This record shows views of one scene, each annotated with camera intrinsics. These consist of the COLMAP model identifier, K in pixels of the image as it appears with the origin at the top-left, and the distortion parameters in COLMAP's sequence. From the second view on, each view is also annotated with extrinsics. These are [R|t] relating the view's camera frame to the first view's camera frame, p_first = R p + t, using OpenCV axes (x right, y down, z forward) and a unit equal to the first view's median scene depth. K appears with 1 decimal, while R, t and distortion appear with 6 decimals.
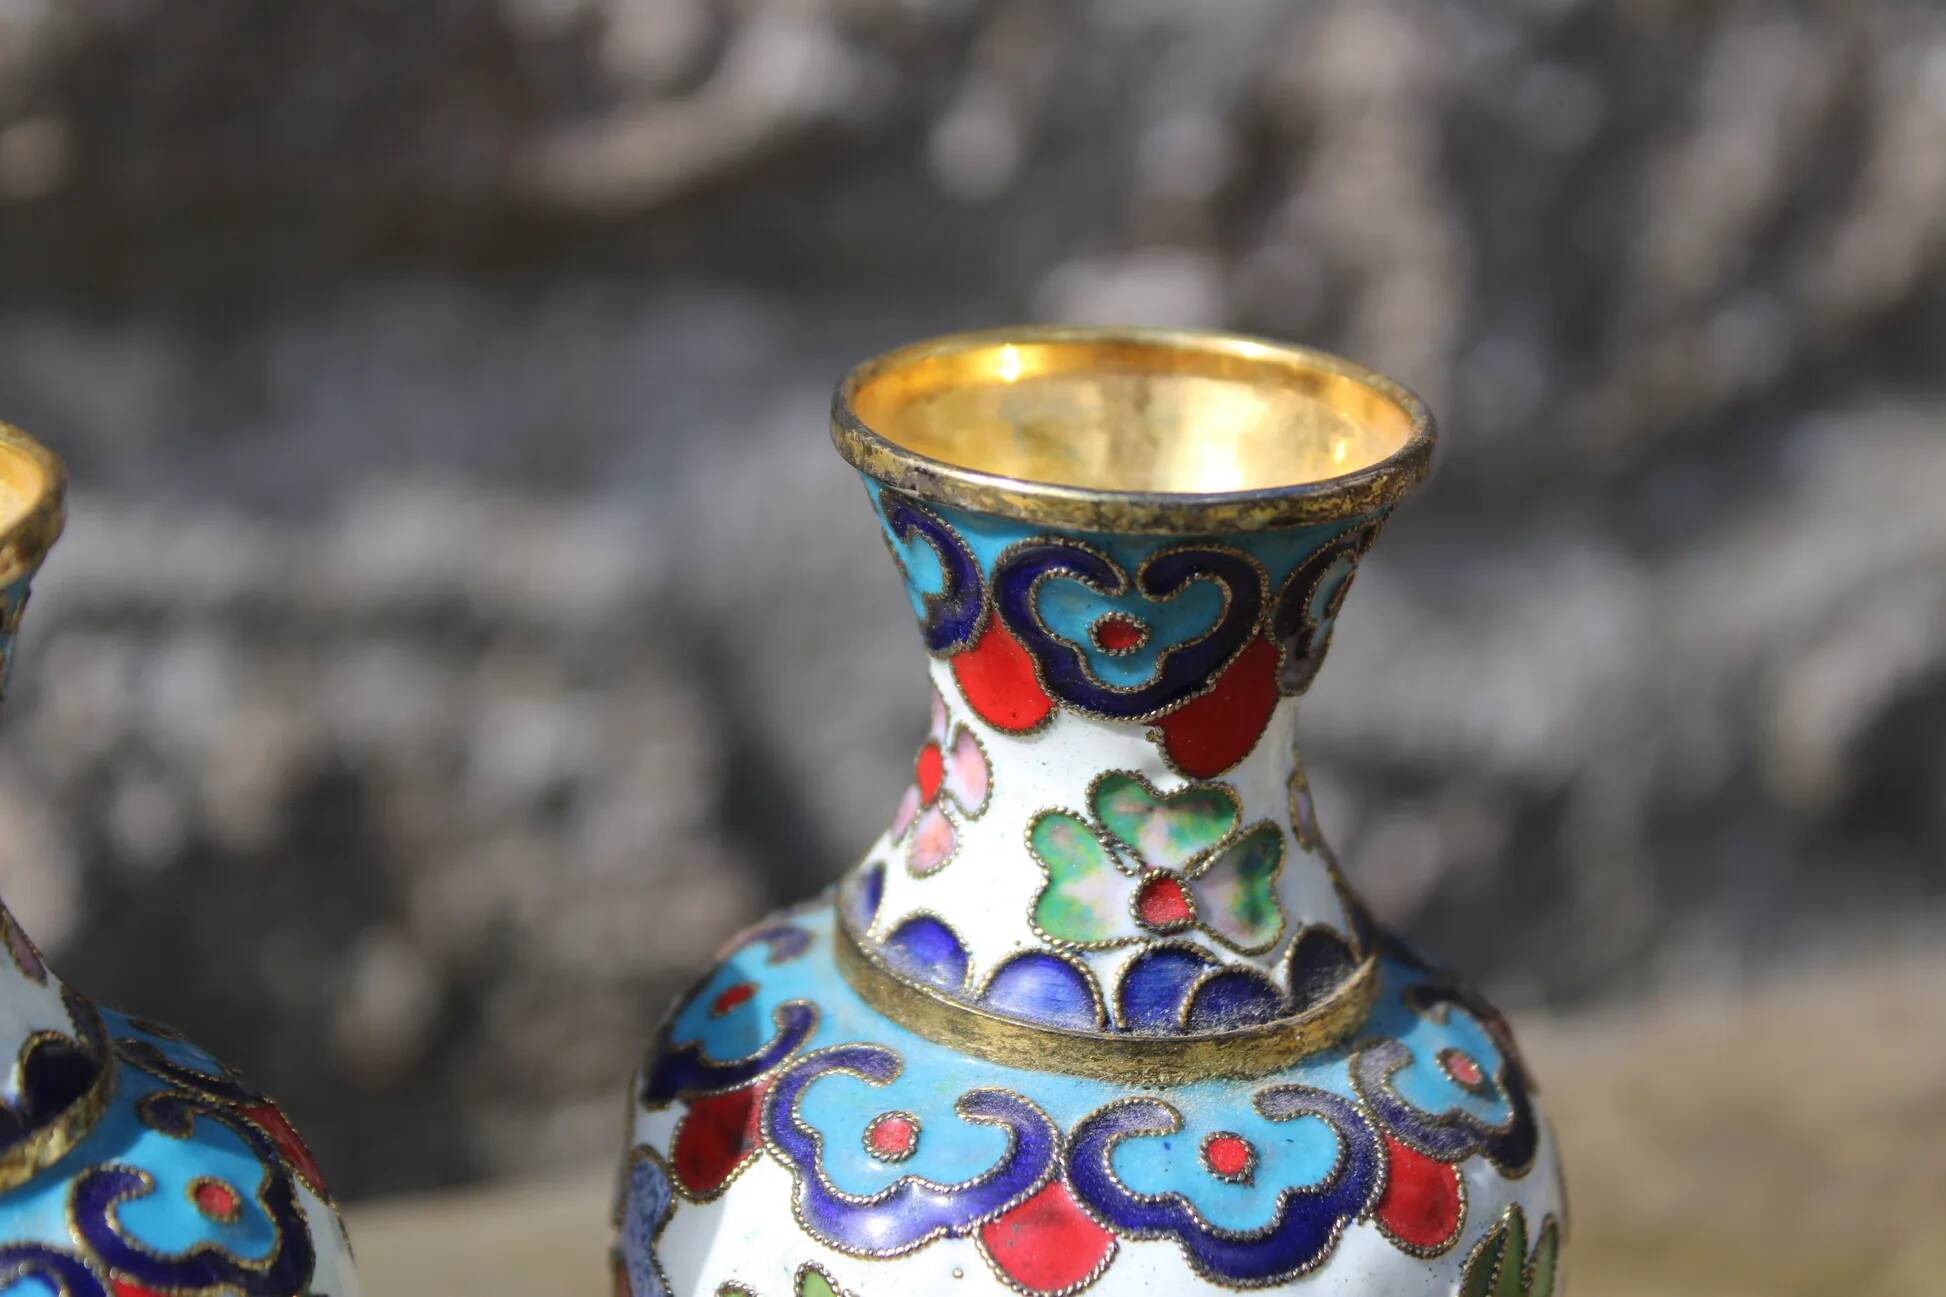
lens RADIAL K [[4341.7, 0, 972.9], [0, 4341.7, 637.9], [0, 0, 1]] dist [0.062934, 0.000000]
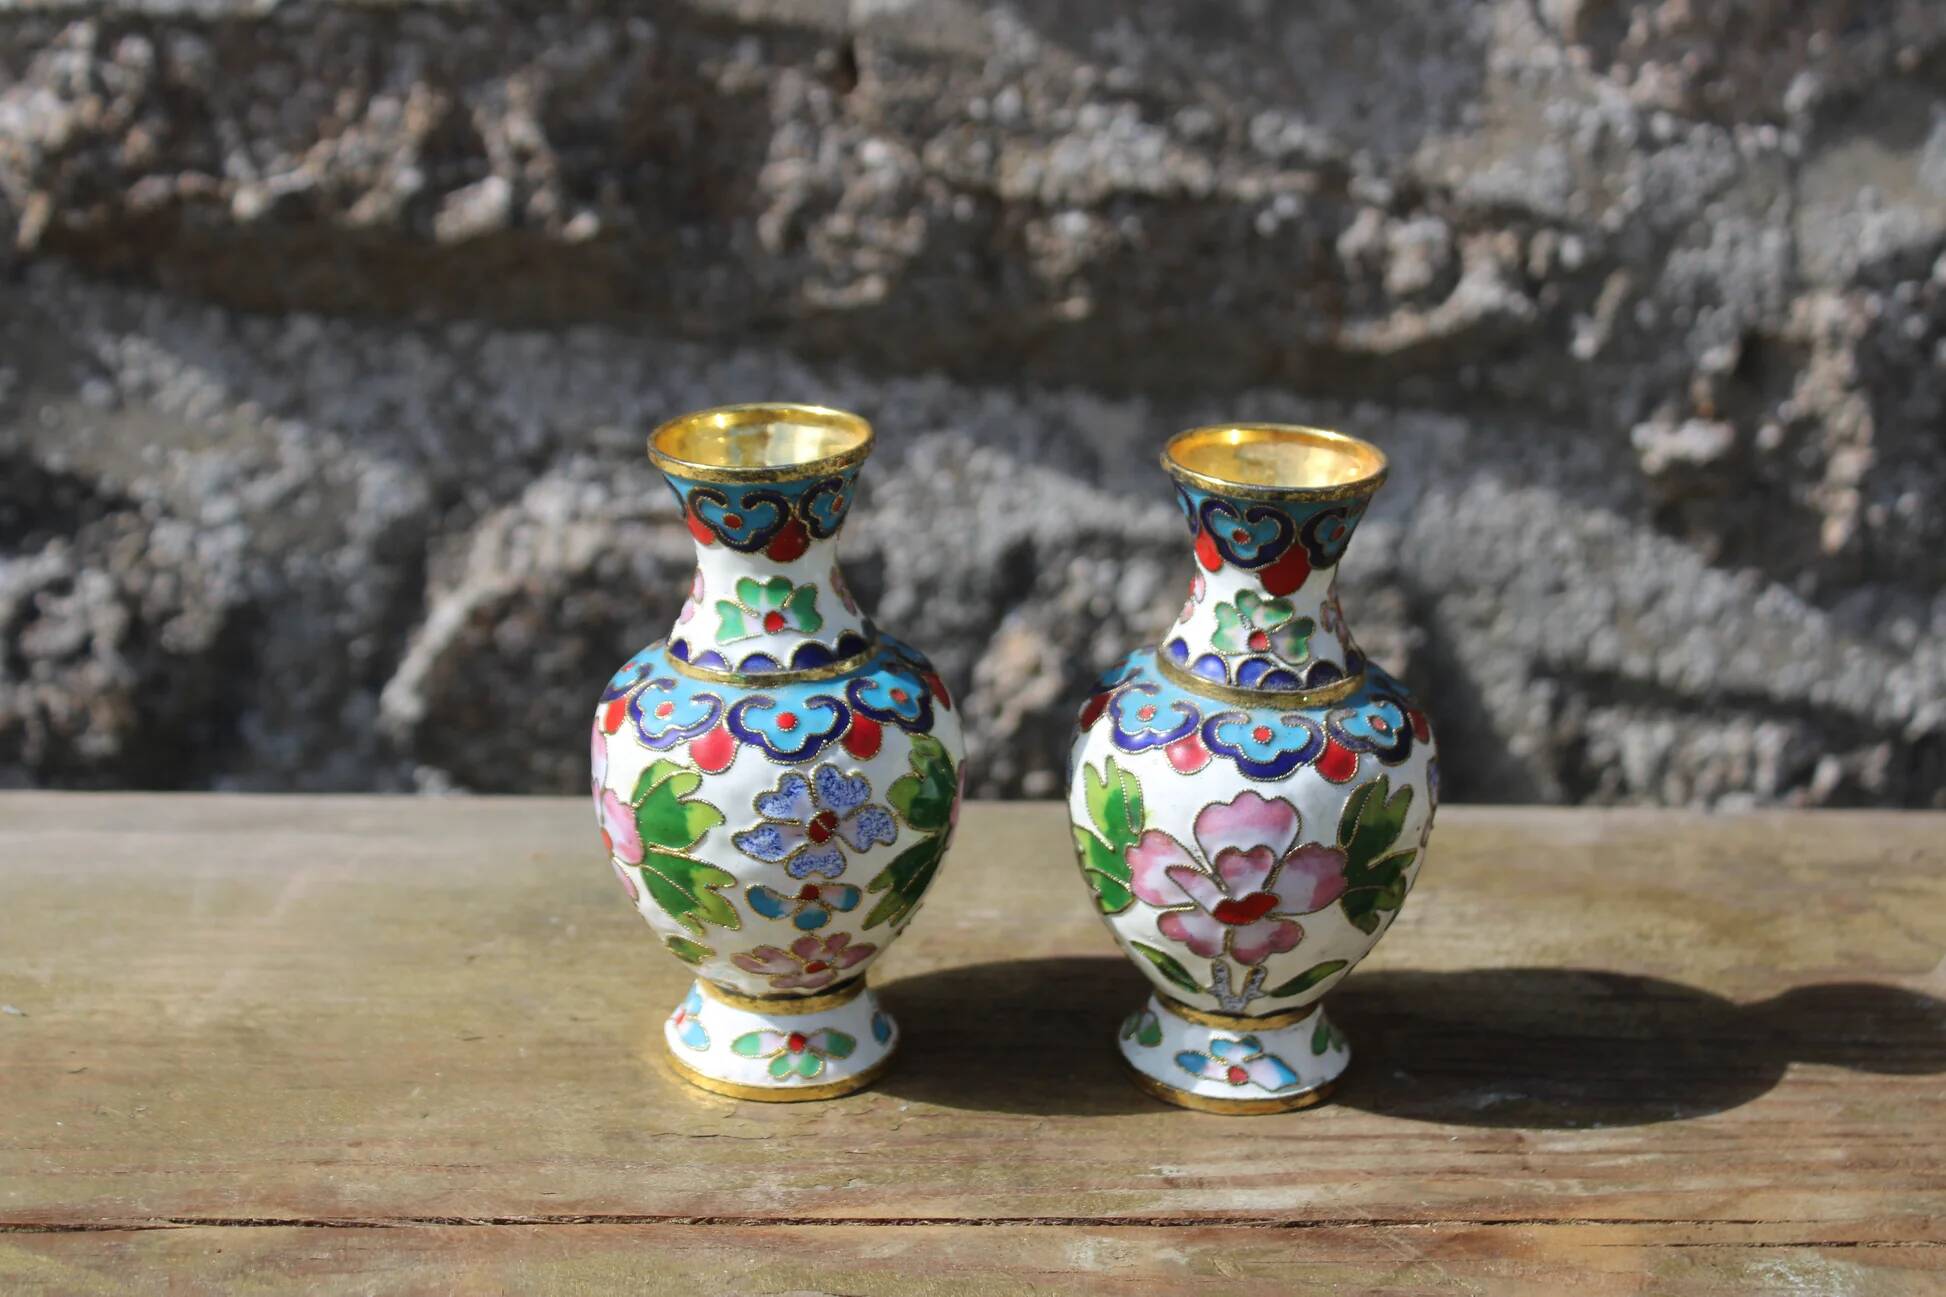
lens RADIAL K [[3553.0, 0, 962.8], [0, 3553.0, 635.7], [0, 0, 1]] dist [0.007375, 0.000000]
pose [[0.934271, 0.115843, -0.337221, 0.609881], [-0.119602, 0.992775, 0.009683, 0.058400], [0.335906, 0.031286, 0.941376, -1.114659]]
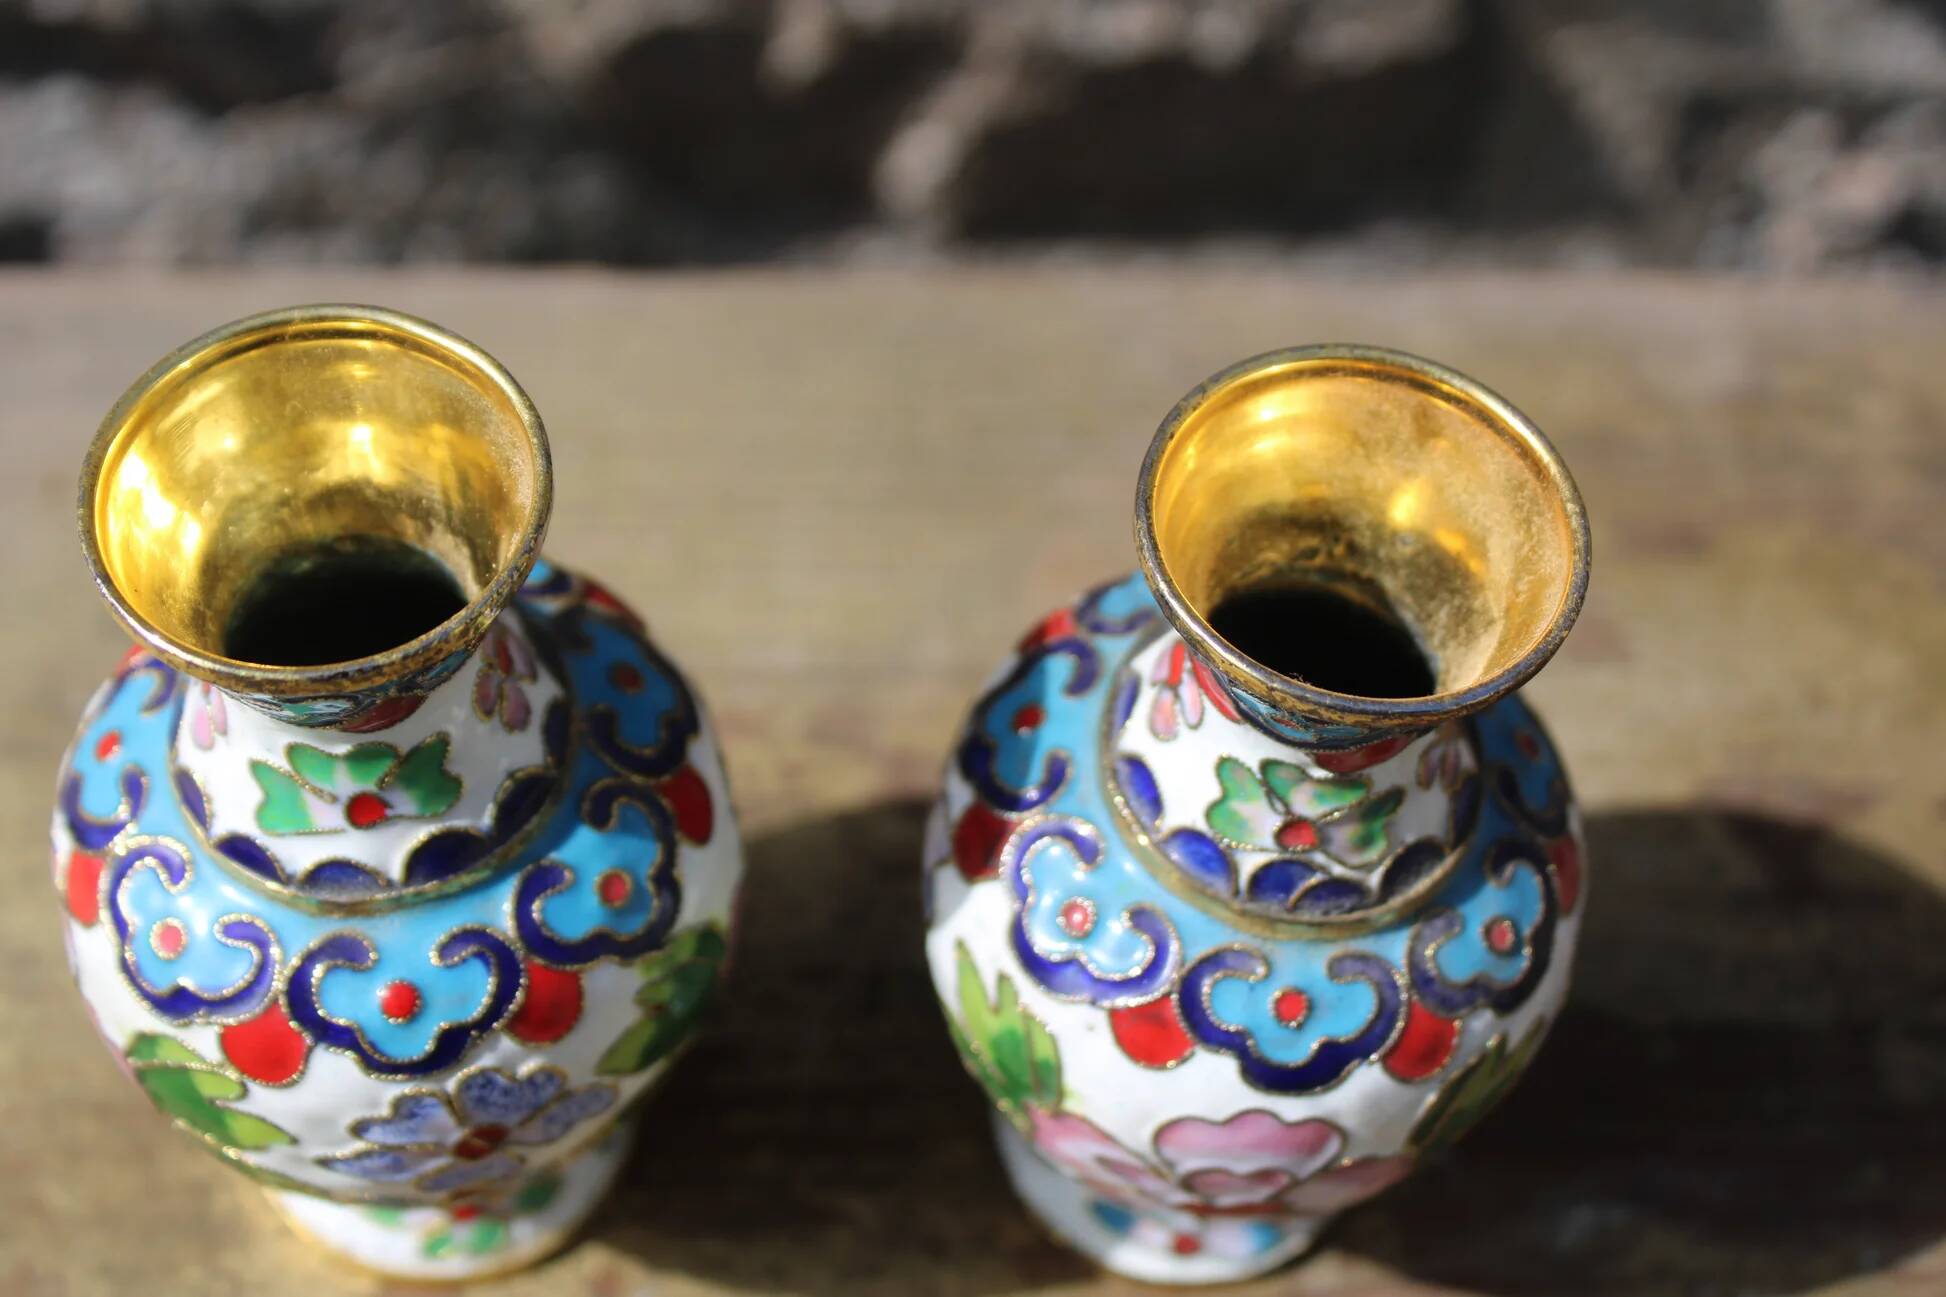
lens RADIAL K [[3247.0, 0, 960.4], [0, 3247.0, 597.5], [0, 0, 1]] dist [0.033521, 0.000000]
pose [[0.944264, 0.291721, -0.152524, 0.078995], [-0.154976, 0.802724, 0.575861, -0.589272], [0.290426, -0.520128, 0.803194, 0.164763]]
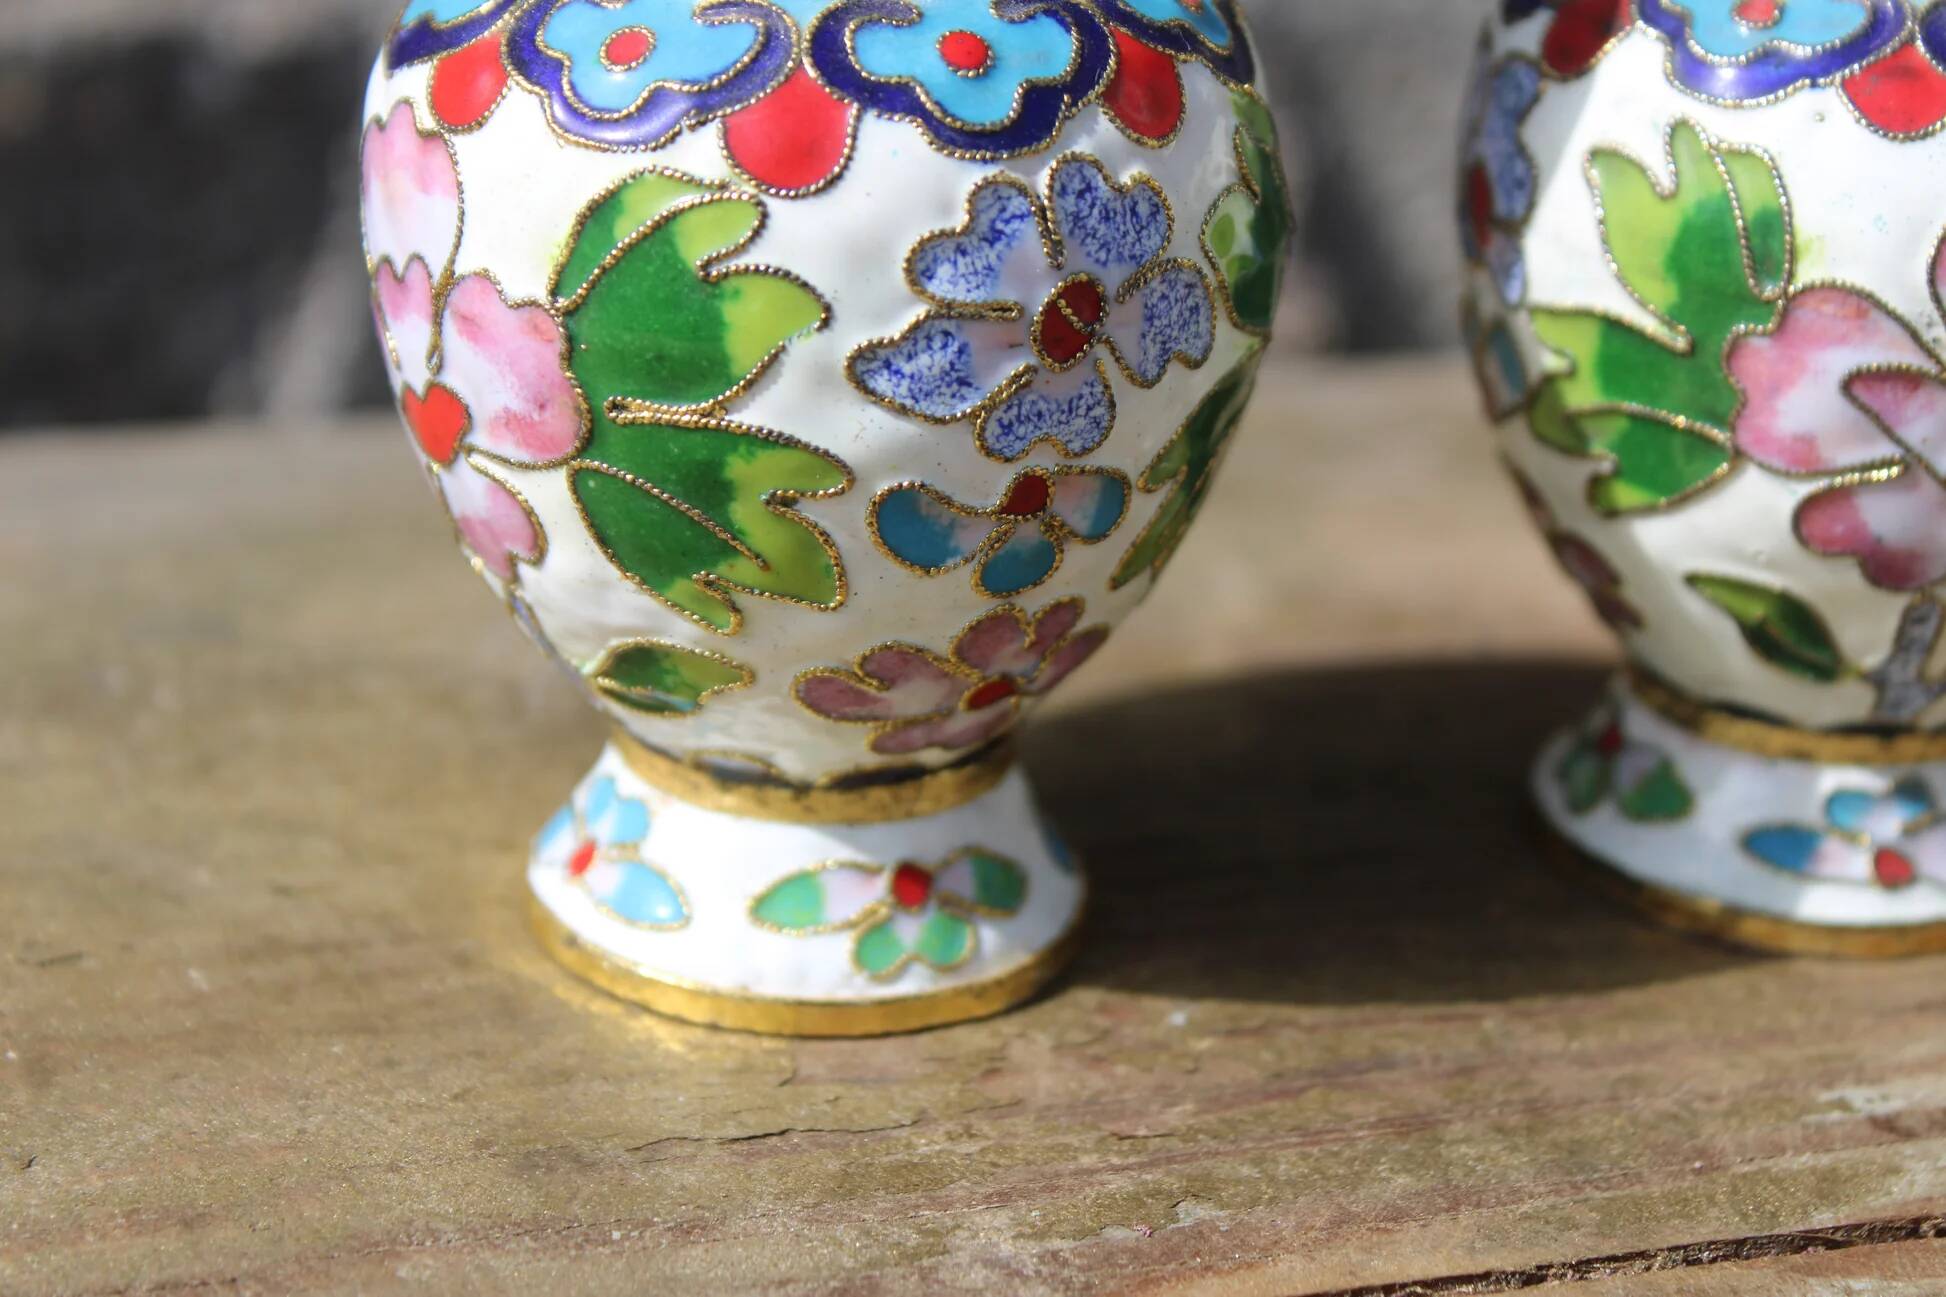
lens RADIAL K [[4341.7, 0, 954.1], [0, 4341.7, 634.9], [0, 0, 1]] dist [0.062934, 0.000000]
pose [[0.995686, 0.054404, -0.075167, -0.130437], [-0.052229, 0.998166, 0.030608, 0.249438], [0.076694, -0.026550, 0.996701, -0.139941]]
